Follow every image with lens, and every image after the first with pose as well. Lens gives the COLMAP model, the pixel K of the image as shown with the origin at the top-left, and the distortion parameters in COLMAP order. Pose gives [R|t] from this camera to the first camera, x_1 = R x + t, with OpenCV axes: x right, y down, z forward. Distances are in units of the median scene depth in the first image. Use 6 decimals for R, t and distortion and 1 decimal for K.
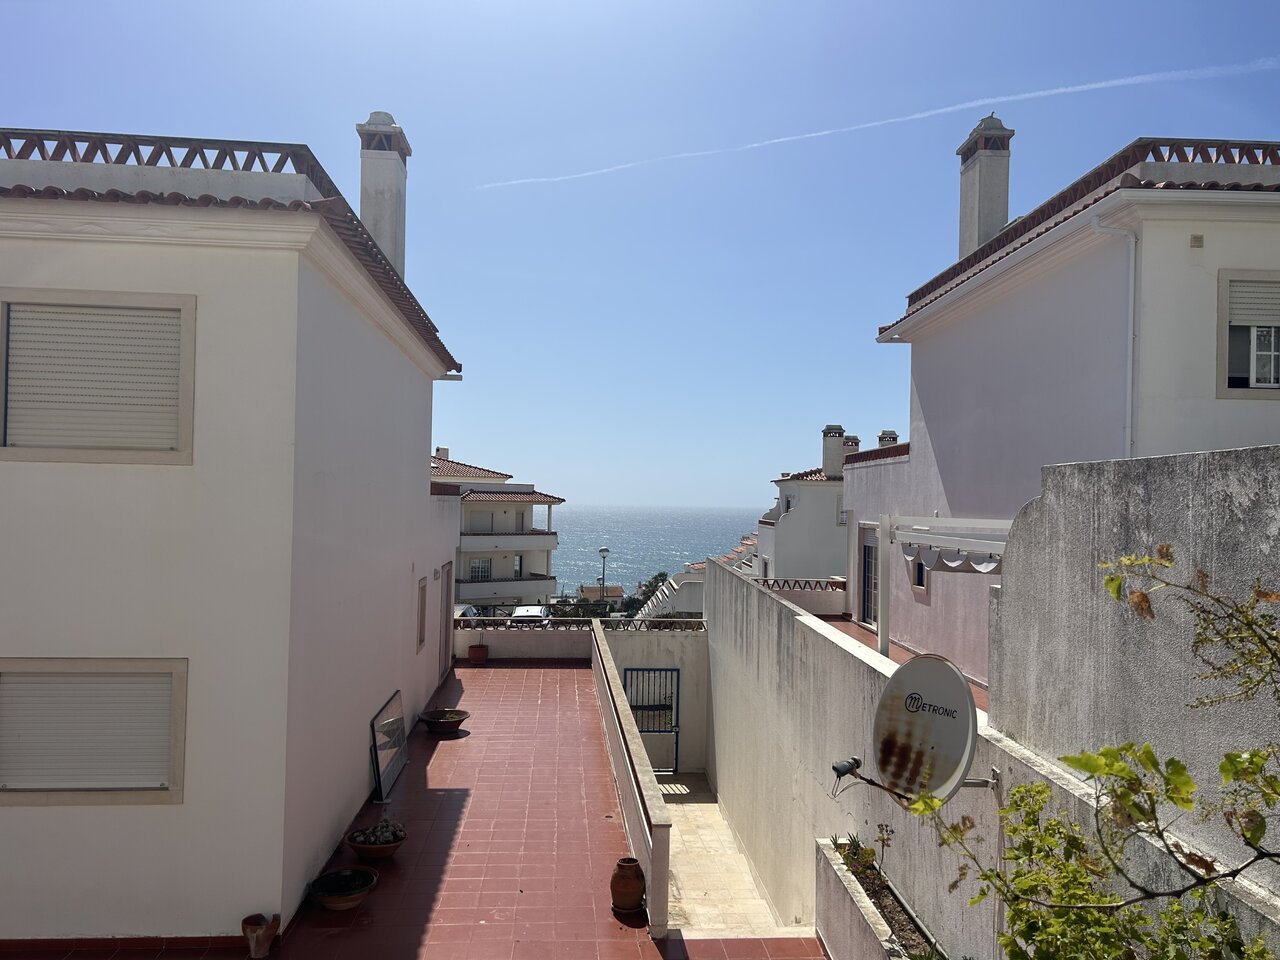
lens RADIAL K [[957.4, 0, 642.8], [0, 957.4, 483.9], [0, 0, 1]] dist [0.078227, -0.086329]
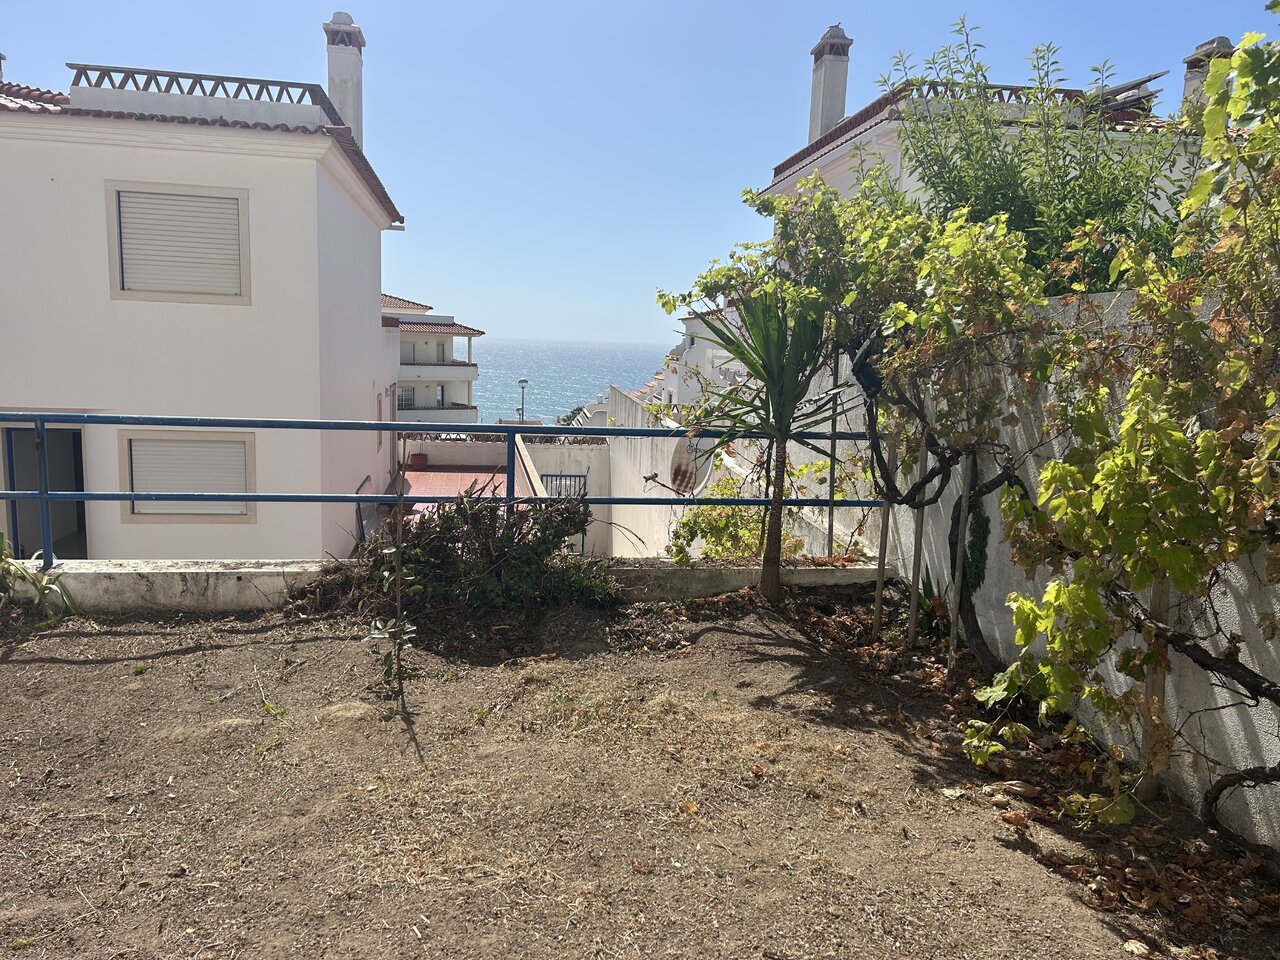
lens RADIAL K [[957.4, 0, 635.4], [0, 957.4, 489.9], [0, 0, 1]] dist [0.078227, -0.086329]
pose [[0.997017, 0.006572, 0.076901, 0.009641], [-0.020039, 0.984241, 0.175694, -0.006616], [-0.074534, -0.176711, 0.981437, -0.278389]]
